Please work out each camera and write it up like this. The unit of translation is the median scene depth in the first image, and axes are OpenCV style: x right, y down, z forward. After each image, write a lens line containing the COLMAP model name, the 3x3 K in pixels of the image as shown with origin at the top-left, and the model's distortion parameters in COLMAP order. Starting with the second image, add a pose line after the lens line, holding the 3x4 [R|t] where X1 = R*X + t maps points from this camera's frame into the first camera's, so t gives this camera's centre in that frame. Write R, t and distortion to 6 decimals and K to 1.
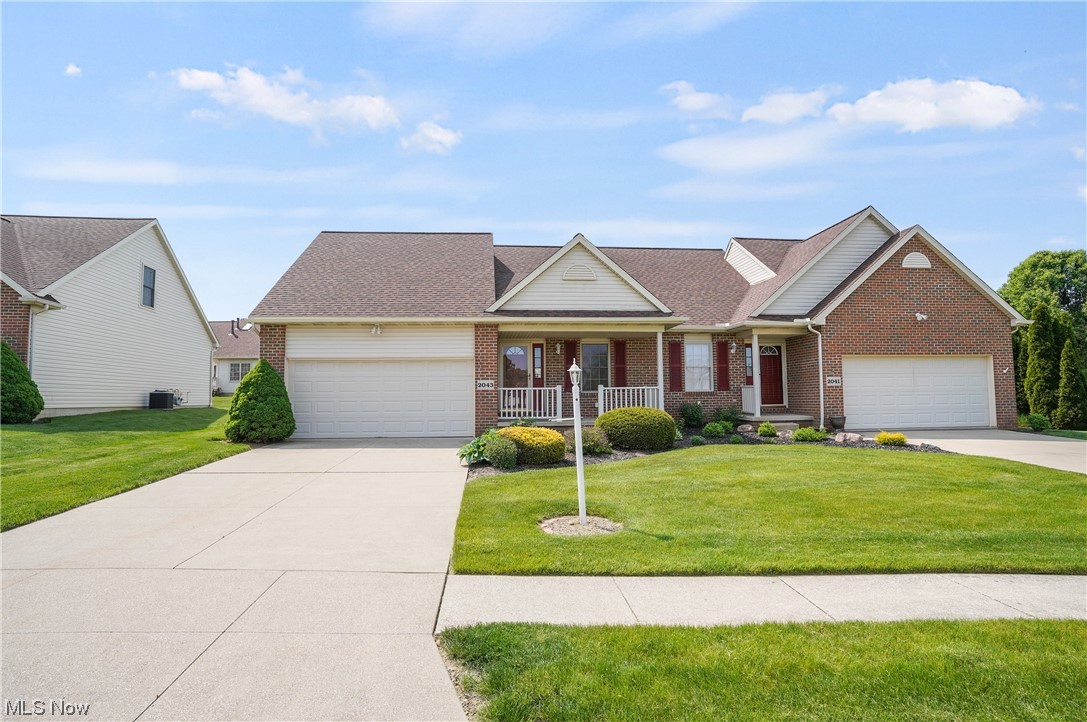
lens RADIAL K [[571.9, 0, 538.4], [0, 571.9, 369.0], [0, 0, 1]] dist [-0.078520, 0.038877]
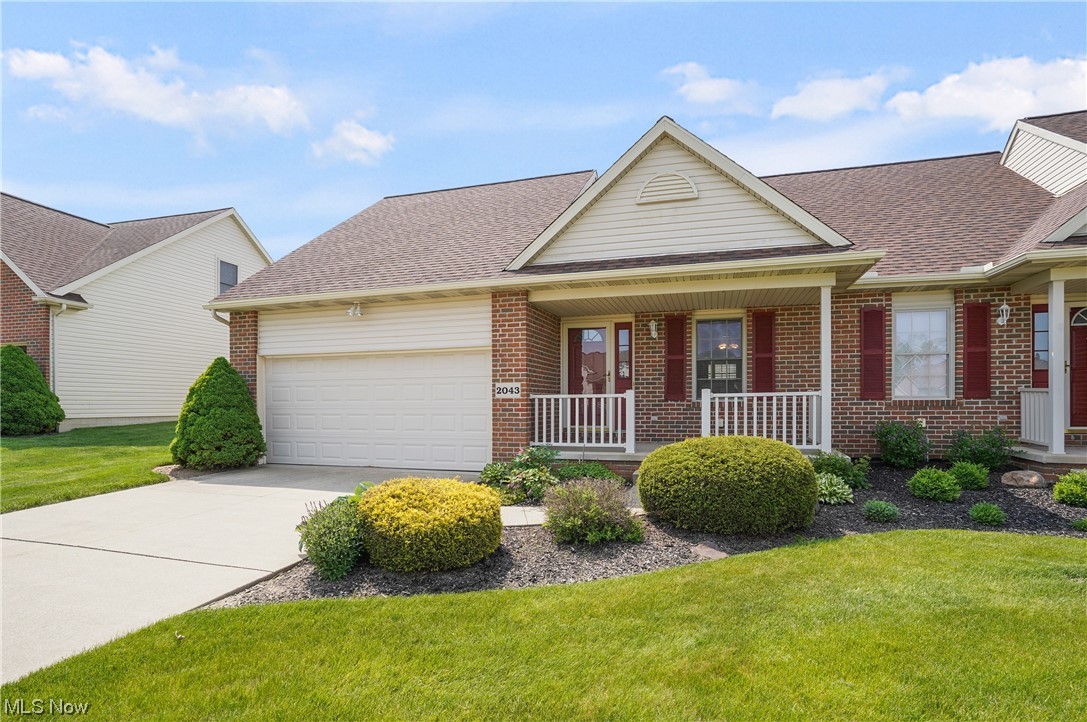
lens RADIAL K [[572.0, 0, 543.7], [0, 572.0, 414.6], [0, 0, 1]] dist [-0.051541, 0.021192]
pose [[0.924391, 0.012506, -0.381241, 0.173414], [0.016704, 0.997176, 0.073214, 0.009508], [0.381080, -0.074046, 0.921572, 0.422865]]
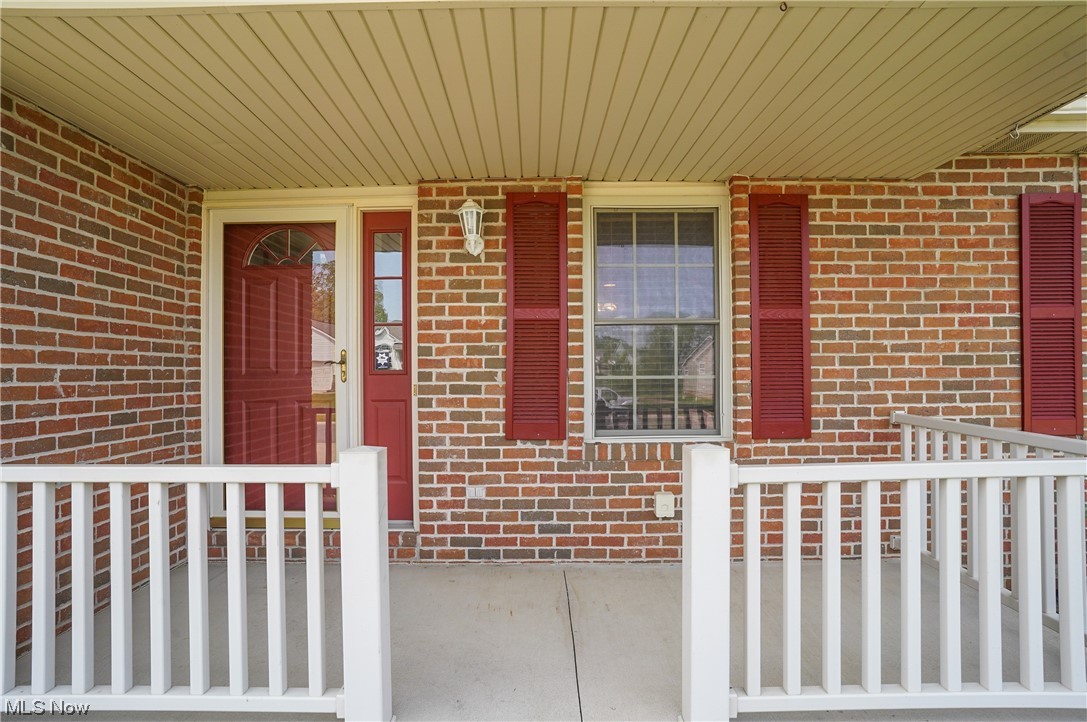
lens RADIAL K [[564.5, 0, 538.5], [0, 564.5, 368.2], [0, 0, 1]] dist [-0.082940, 0.037850]
pose [[0.995582, 0.002737, -0.093858, 0.083696], [0.001720, 0.998876, 0.047372, 0.005136], [0.093883, -0.047324, 0.994458, 0.871797]]
